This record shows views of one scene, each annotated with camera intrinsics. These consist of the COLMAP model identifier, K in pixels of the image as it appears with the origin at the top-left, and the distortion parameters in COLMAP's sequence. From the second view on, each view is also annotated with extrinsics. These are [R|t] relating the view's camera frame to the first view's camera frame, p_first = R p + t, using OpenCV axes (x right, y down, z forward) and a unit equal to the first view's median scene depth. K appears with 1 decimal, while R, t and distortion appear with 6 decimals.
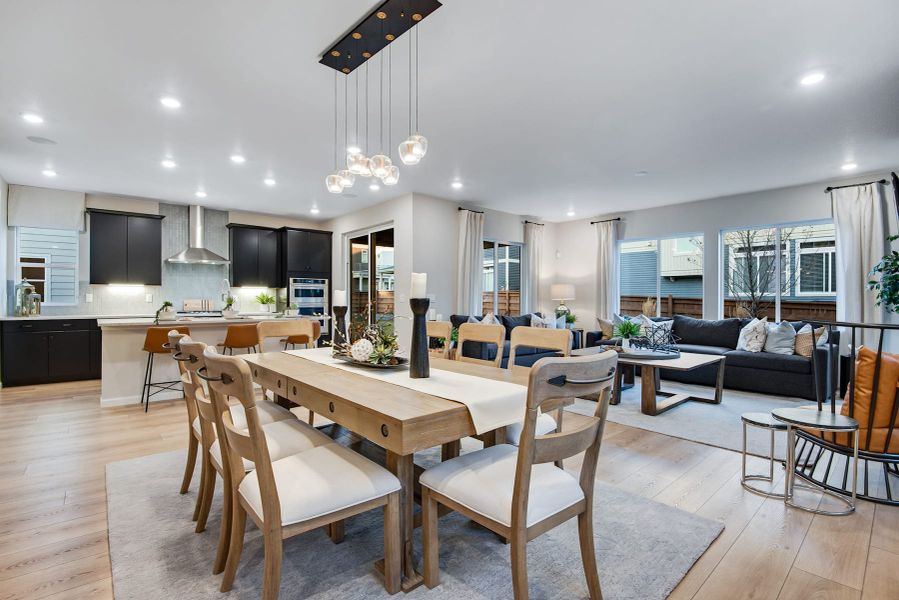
lens RADIAL K [[413.6, 0, 446.6], [0, 413.6, 302.6], [0, 0, 1]] dist [-0.010860, -0.002028]
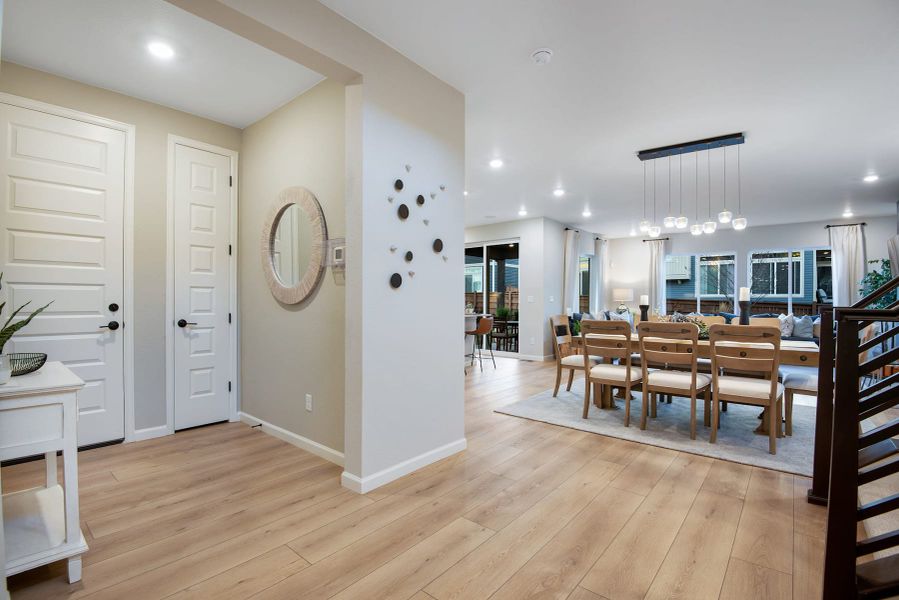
lens RADIAL K [[413.6, 0, 450.1], [0, 413.6, 298.8], [0, 0, 1]] dist [-0.010860, -0.002028]
pose [[0.988641, 0.001846, 0.150285, -0.457541], [-0.000823, 0.999976, -0.006871, -0.003057], [-0.150294, 0.006670, 0.988619, -0.184290]]
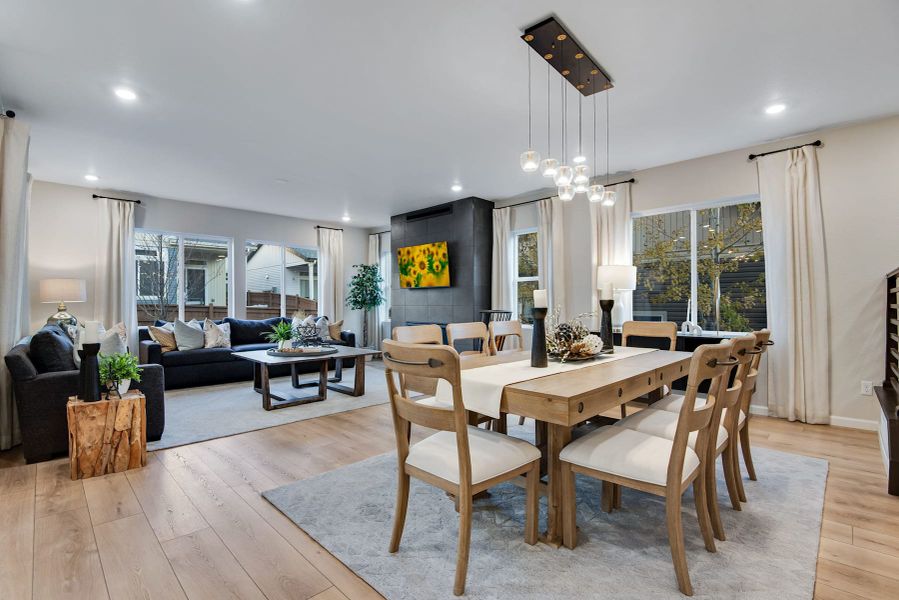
lens RADIAL K [[413.6, 0, 443.0], [0, 413.6, 298.9], [0, 0, 1]] dist [-0.010860, -0.002028]
pose [[-0.049988, 0.012283, 0.998674, -0.405212], [0.010031, 0.999880, -0.011796, 0.001738], [-0.998699, 0.009428, -0.050105, 0.448986]]
